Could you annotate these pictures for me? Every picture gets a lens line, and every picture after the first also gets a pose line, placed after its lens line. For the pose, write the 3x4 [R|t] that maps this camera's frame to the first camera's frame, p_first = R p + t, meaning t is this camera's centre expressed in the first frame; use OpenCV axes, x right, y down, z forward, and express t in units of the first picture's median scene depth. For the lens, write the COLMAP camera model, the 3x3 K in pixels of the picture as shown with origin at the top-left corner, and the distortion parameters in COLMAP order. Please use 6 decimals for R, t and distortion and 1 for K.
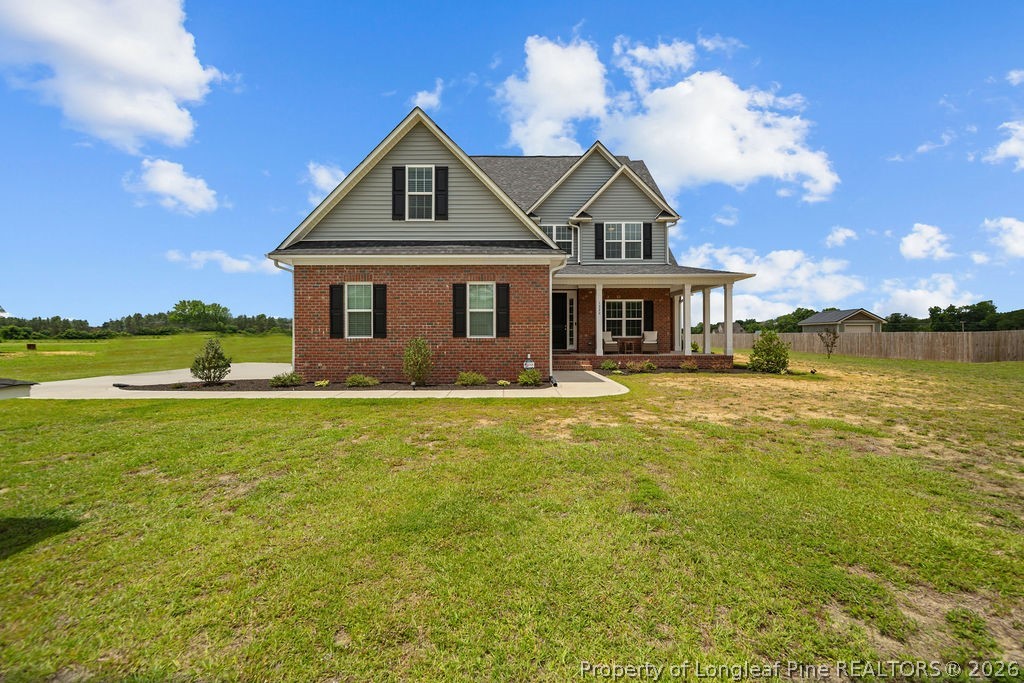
lens RADIAL K [[415.2, 0, 511.0], [0, 415.2, 336.3], [0, 0, 1]] dist [0.008517, -0.000641]
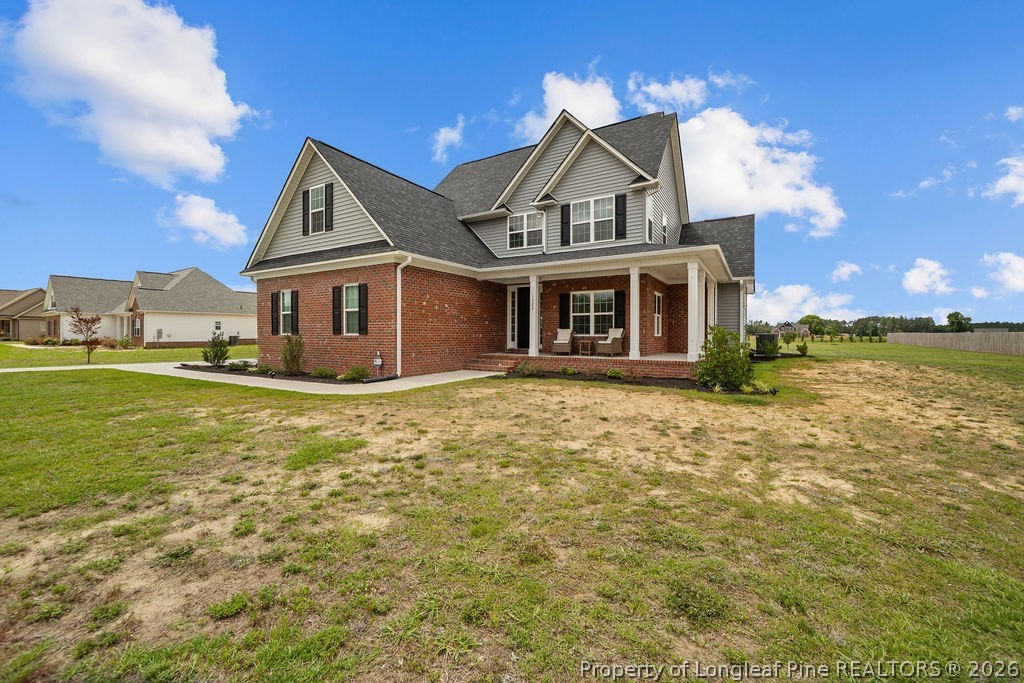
lens RADIAL K [[415.2, 0, 511.0], [0, 415.2, 336.3], [0, 0, 1]] dist [0.008517, -0.000641]
pose [[0.850119, 0.005623, -0.526560, 0.576311], [-0.003465, 0.999981, 0.005085, -0.000280], [0.526579, -0.002499, 0.850122, 0.201169]]
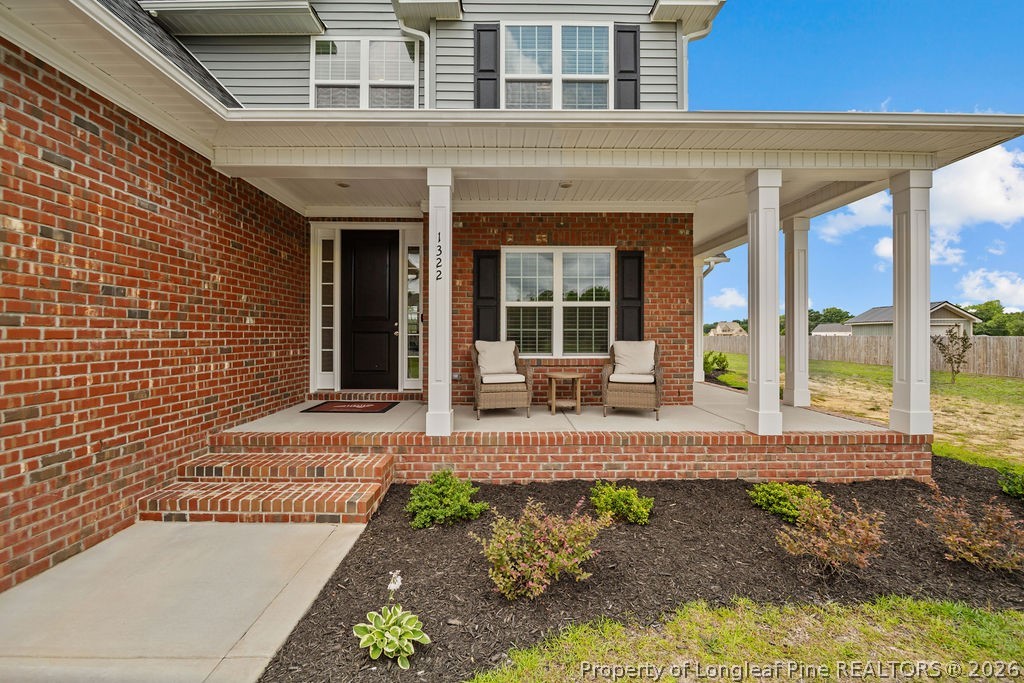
lens RADIAL K [[415.2, 0, 511.0], [0, 415.2, 336.3], [0, 0, 1]] dist [0.008517, -0.000641]
pose [[0.999972, 0.001973, 0.007165, 0.231126], [-0.001981, 0.999997, 0.001114, -0.015499], [-0.007162, -0.001128, 0.999974, 0.658393]]
